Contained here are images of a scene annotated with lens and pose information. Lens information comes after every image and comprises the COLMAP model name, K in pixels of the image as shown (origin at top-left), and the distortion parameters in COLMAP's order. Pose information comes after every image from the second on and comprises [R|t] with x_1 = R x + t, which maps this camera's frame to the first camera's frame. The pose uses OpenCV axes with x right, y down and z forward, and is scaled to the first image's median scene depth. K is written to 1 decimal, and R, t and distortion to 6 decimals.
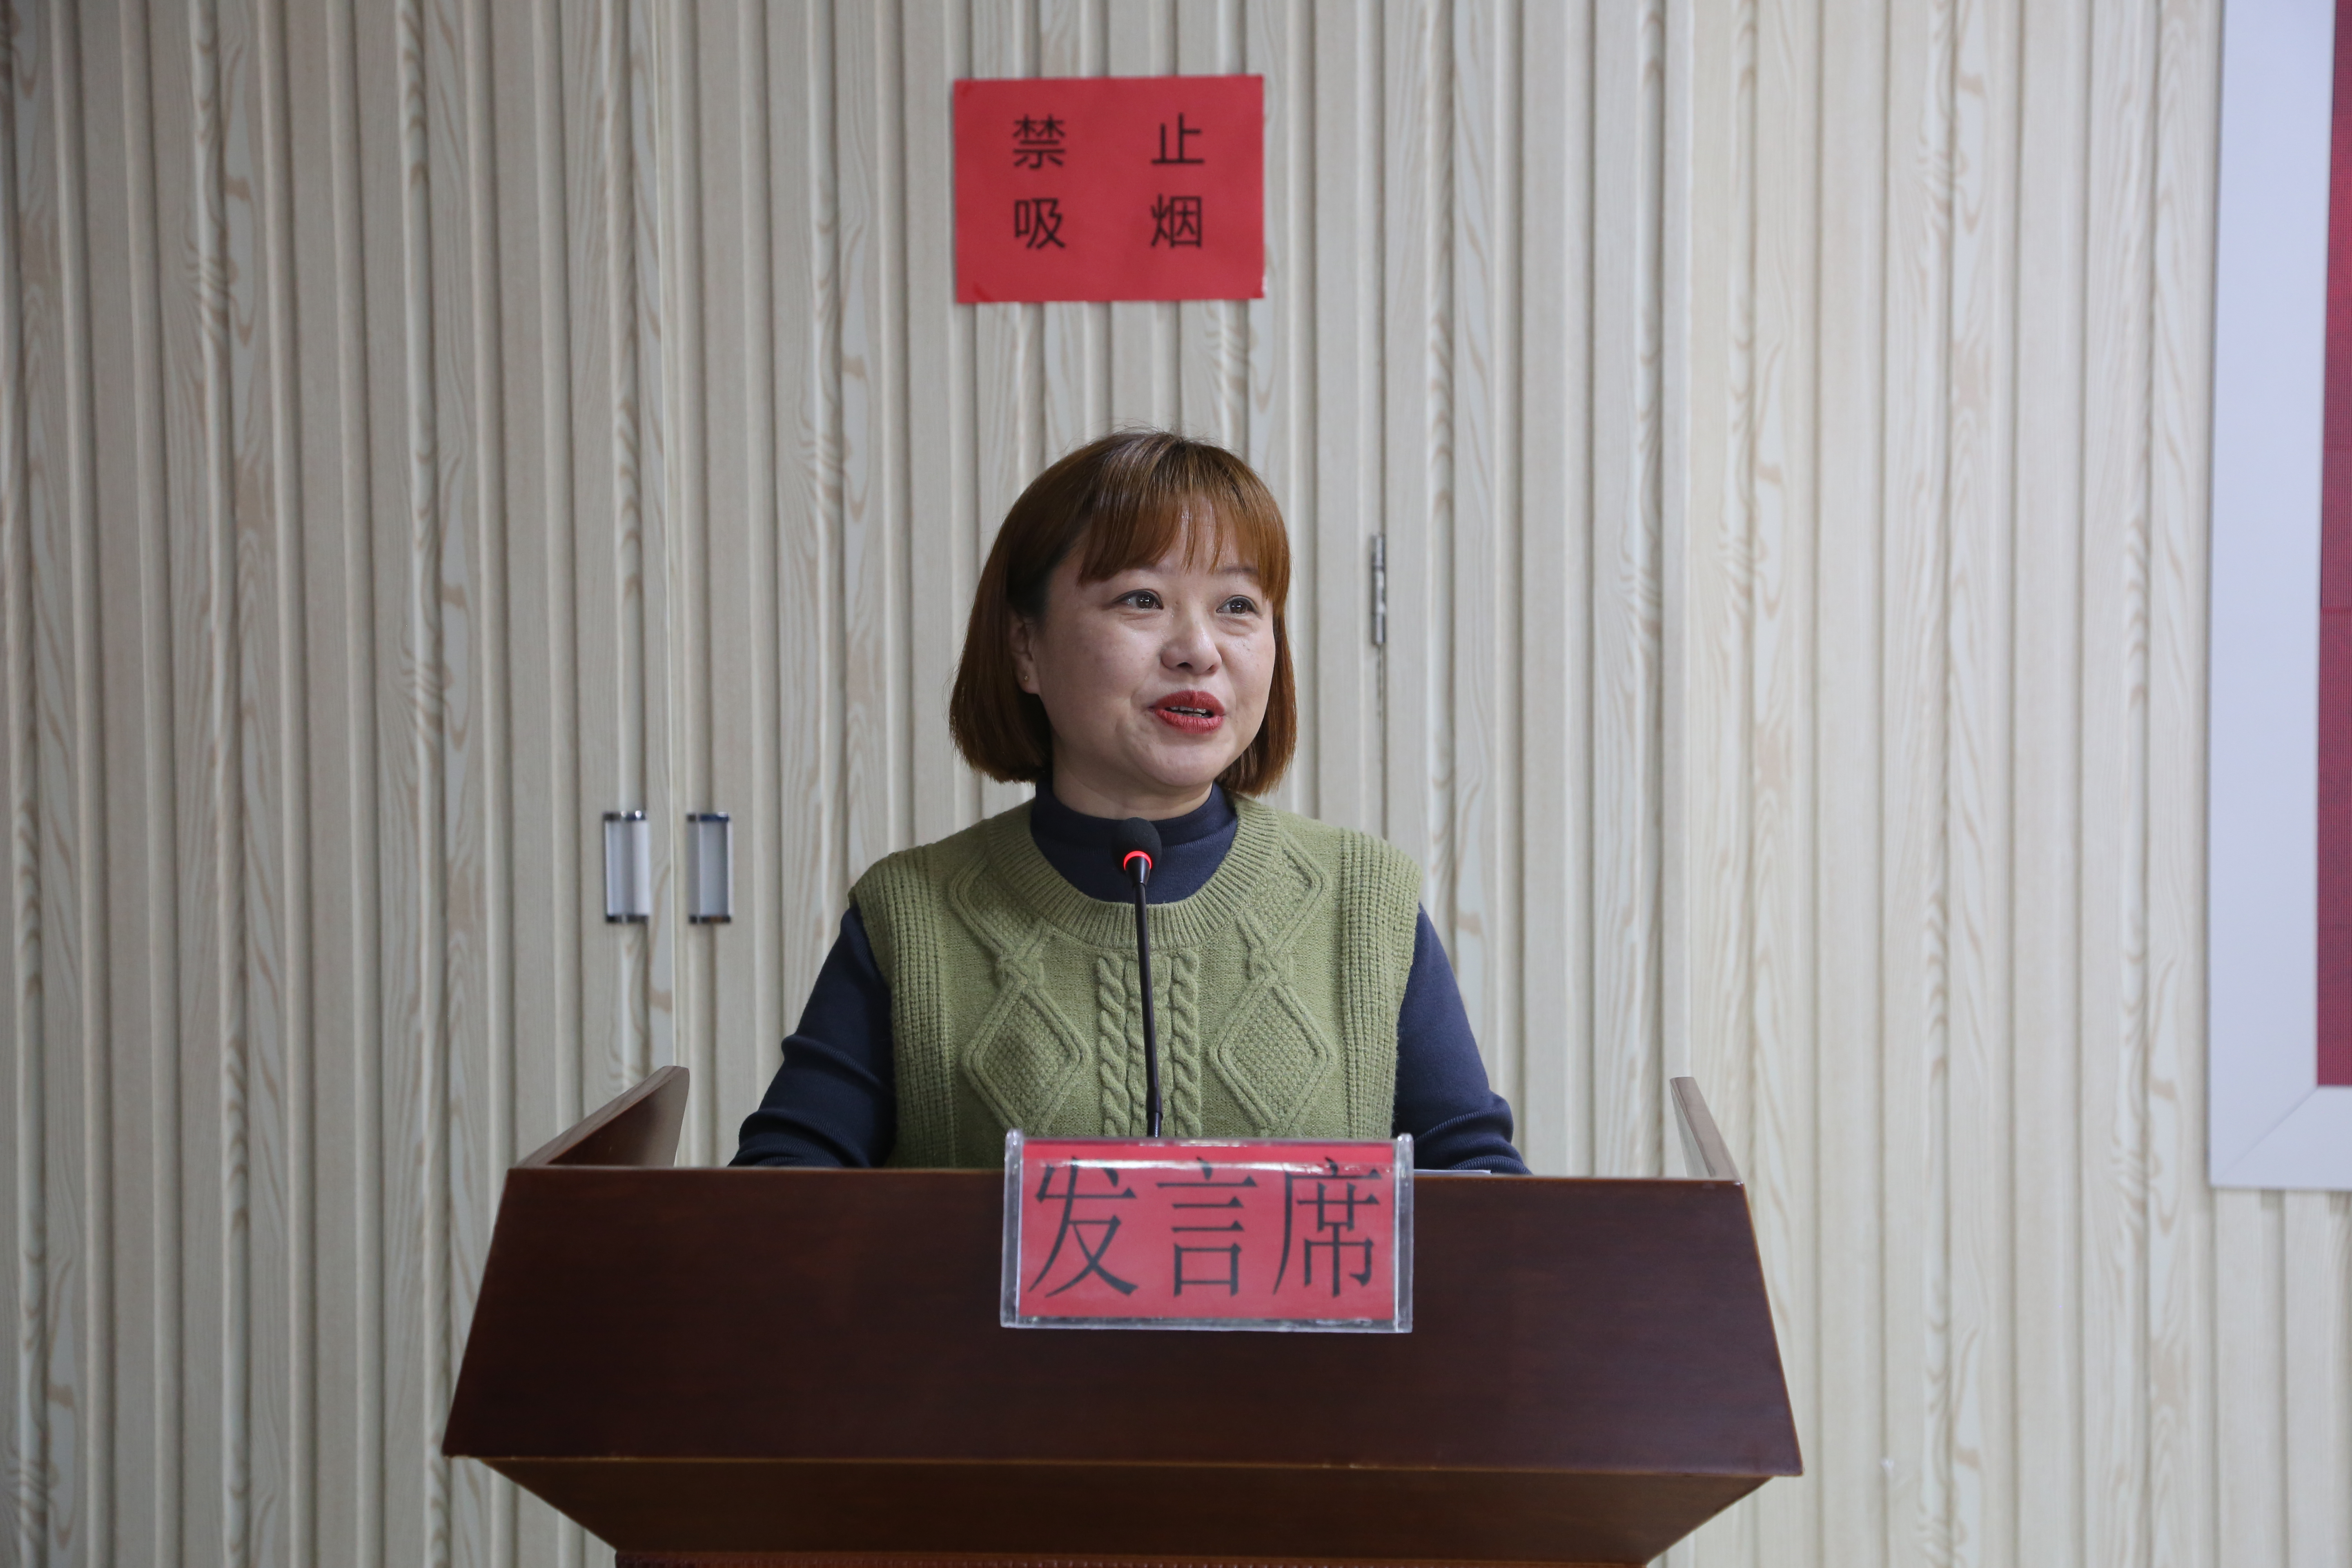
lens RADIAL K [[4555.3, 0, 1176.0], [0, 4555.3, 784.0], [0, 0, 1]] dist [0.269243, 0.204709]
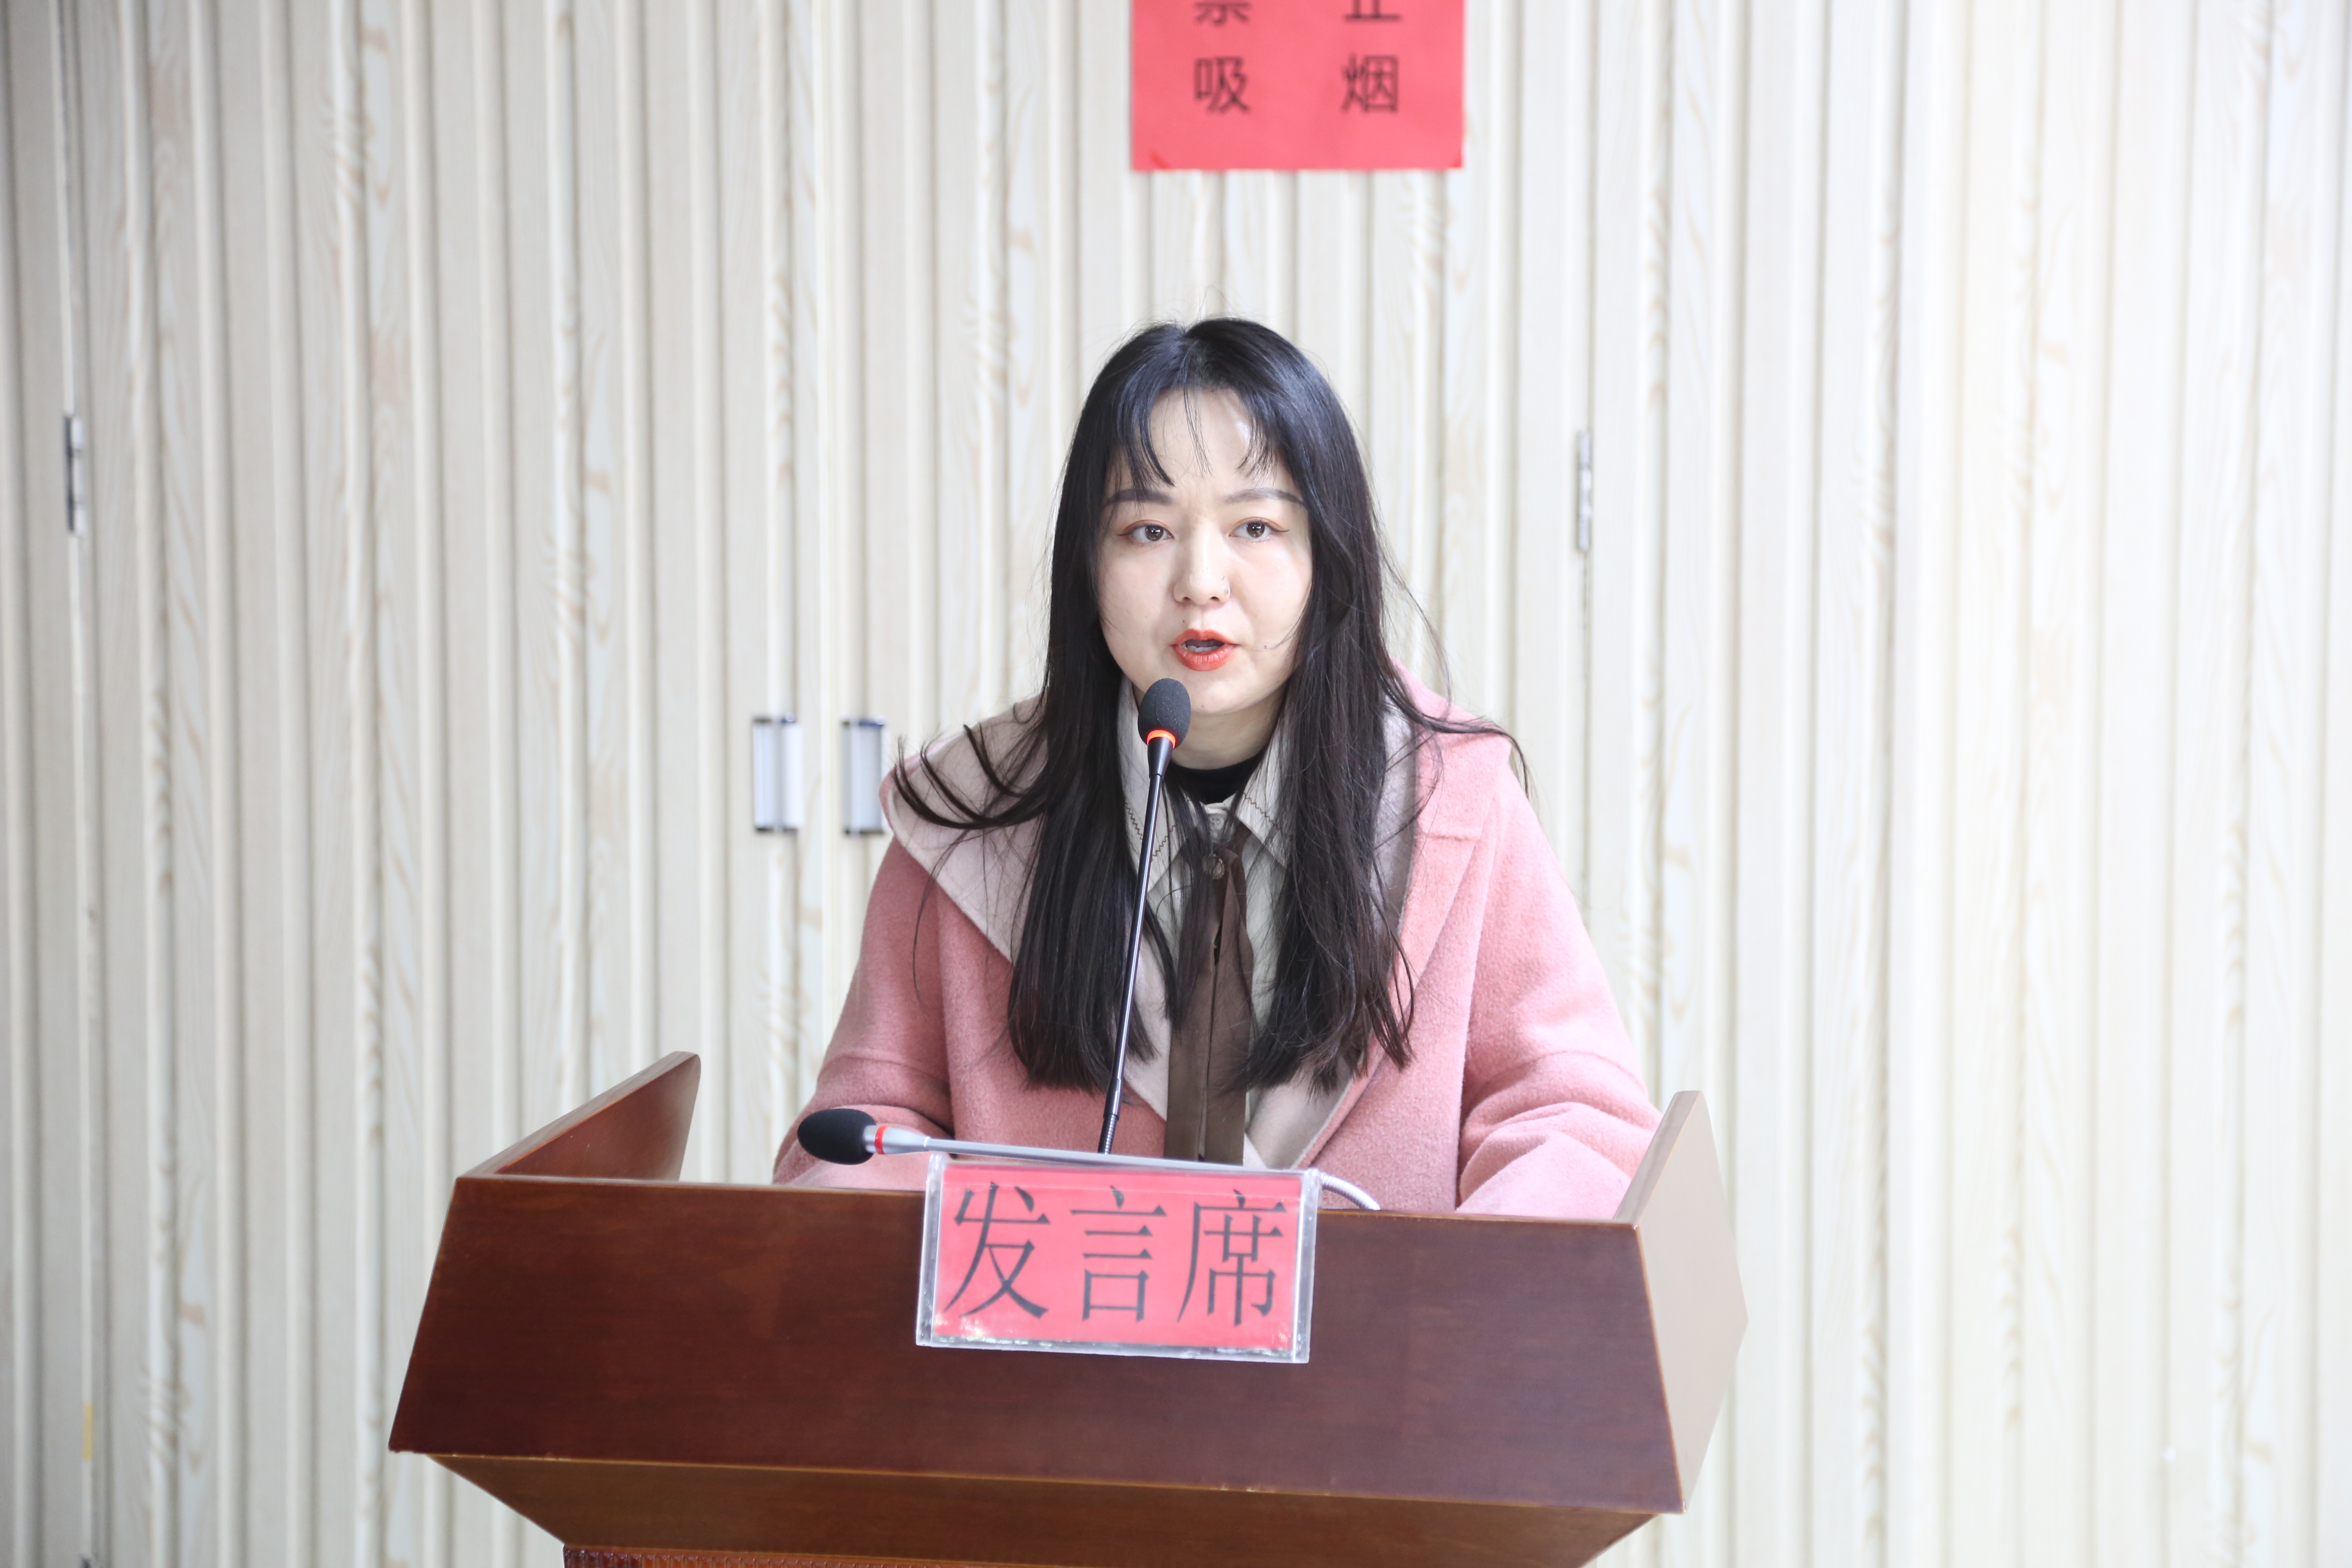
lens RADIAL K [[5808.2, 0, 1176.0], [0, 5808.2, 784.0], [0, 0, 1]] dist [0.457401, 0.543949]
pose [[0.993208, 0.019932, -0.114633, 0.098075], [-0.013587, 0.998345, 0.055874, -0.047855], [0.115557, -0.053937, 0.991835, -0.171243]]
